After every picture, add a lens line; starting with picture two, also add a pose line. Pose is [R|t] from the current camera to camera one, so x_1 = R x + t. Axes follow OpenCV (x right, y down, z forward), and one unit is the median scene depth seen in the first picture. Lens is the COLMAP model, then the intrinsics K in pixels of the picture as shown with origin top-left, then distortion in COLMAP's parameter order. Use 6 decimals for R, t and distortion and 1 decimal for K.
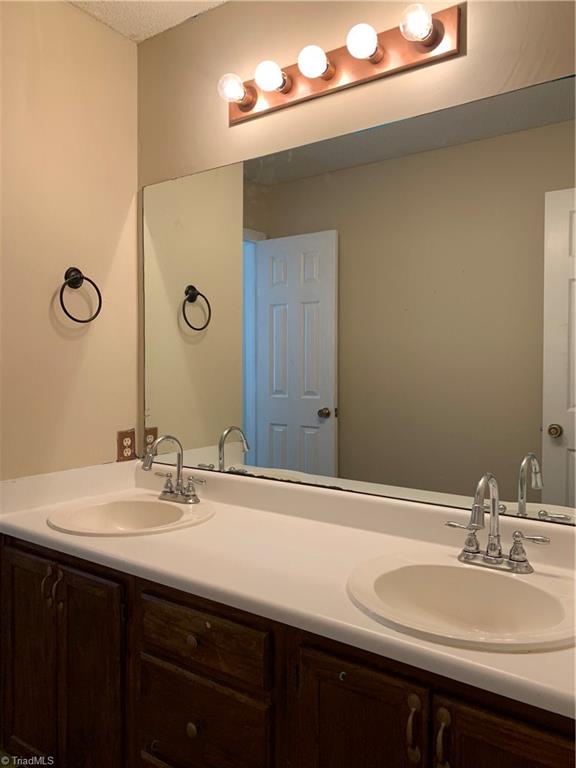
lens RADIAL K [[594.2, 0, 288.6], [0, 594.2, 382.3], [0, 0, 1]] dist [0.008866, -0.001294]
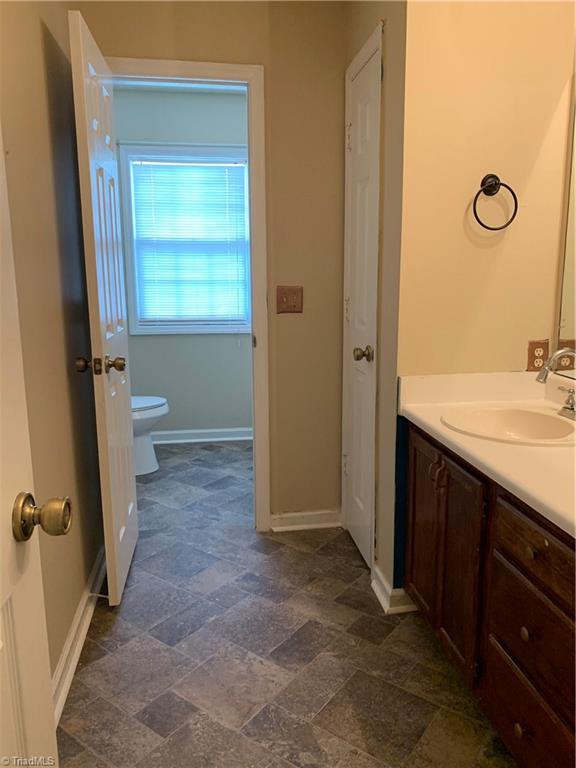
lens RADIAL K [[594.2, 0, 289.6], [0, 594.2, 384.0], [0, 0, 1]] dist [0.008866, -0.001294]
pose [[0.695073, 0.127328, -0.707574, 0.160330], [-0.011842, 0.986086, 0.165813, -0.006313], [0.718841, -0.106873, 0.686910, 0.032446]]
